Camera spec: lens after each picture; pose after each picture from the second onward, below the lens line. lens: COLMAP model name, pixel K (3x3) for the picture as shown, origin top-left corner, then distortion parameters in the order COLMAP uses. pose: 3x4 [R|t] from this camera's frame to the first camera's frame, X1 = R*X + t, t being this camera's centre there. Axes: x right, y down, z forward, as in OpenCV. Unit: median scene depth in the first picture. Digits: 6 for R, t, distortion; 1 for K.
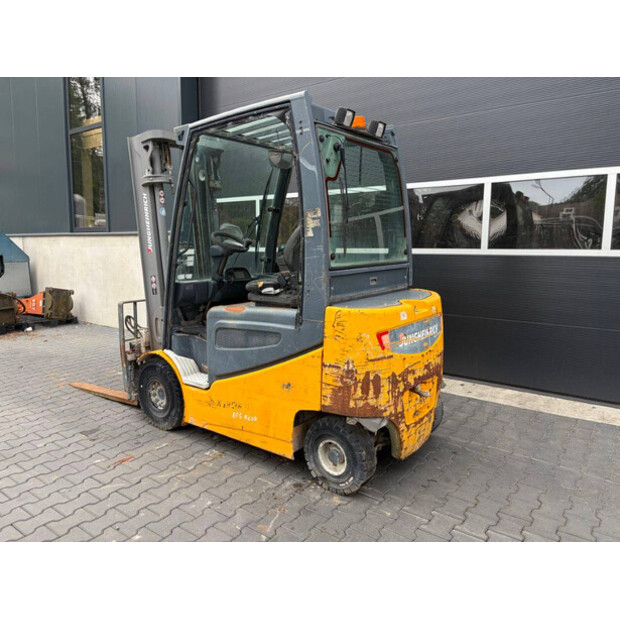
lens RADIAL K [[474.1, 0, 302.7], [0, 474.1, 300.6], [0, 0, 1]] dist [0.000021, -0.009378]
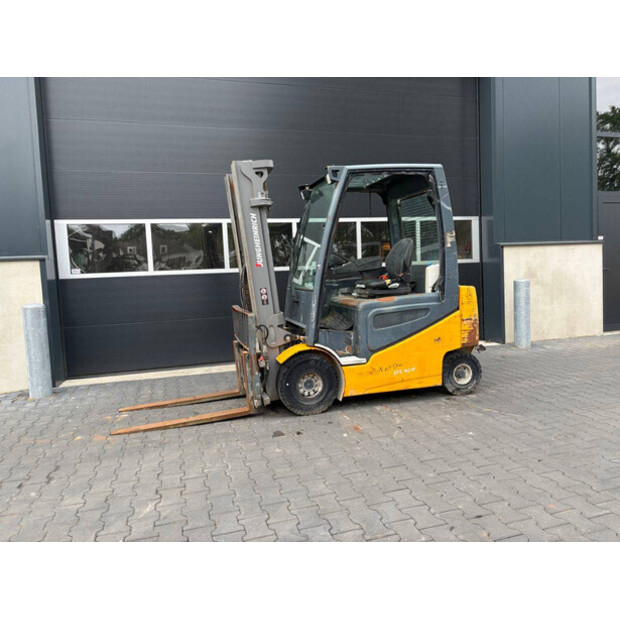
lens RADIAL K [[474.1, 0, 302.7], [0, 474.1, 300.6], [0, 0, 1]] dist [0.000021, -0.009378]
pose [[0.612730, -0.080747, 0.786156, -1.407613], [0.137689, 0.990460, -0.005583, -0.004953], [-0.778205, 0.111666, 0.618002, 0.307852]]
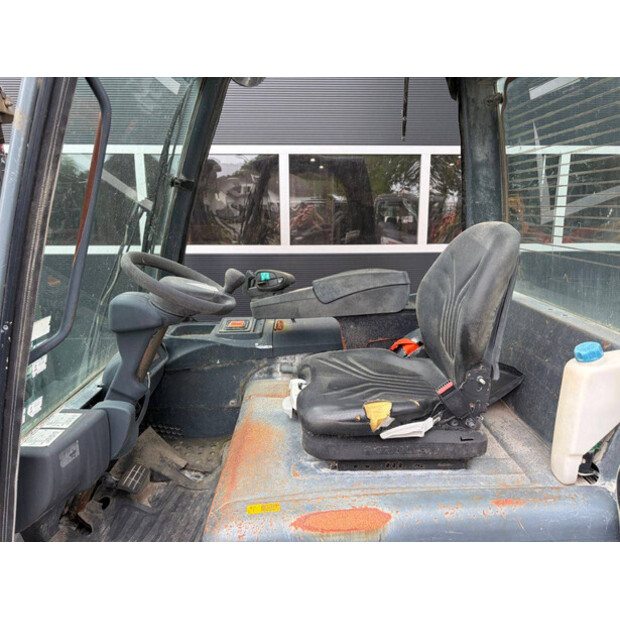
lens RADIAL K [[556.2, 0, 261.0], [0, 556.2, 311.5], [0, 0, 1]] dist [0.014375, 0.011074]
pose [[0.790257, -0.096501, 0.605130, -0.384809], [0.074411, 0.995326, 0.061552, -0.136512], [-0.608241, -0.003614, 0.793744, 0.742702]]
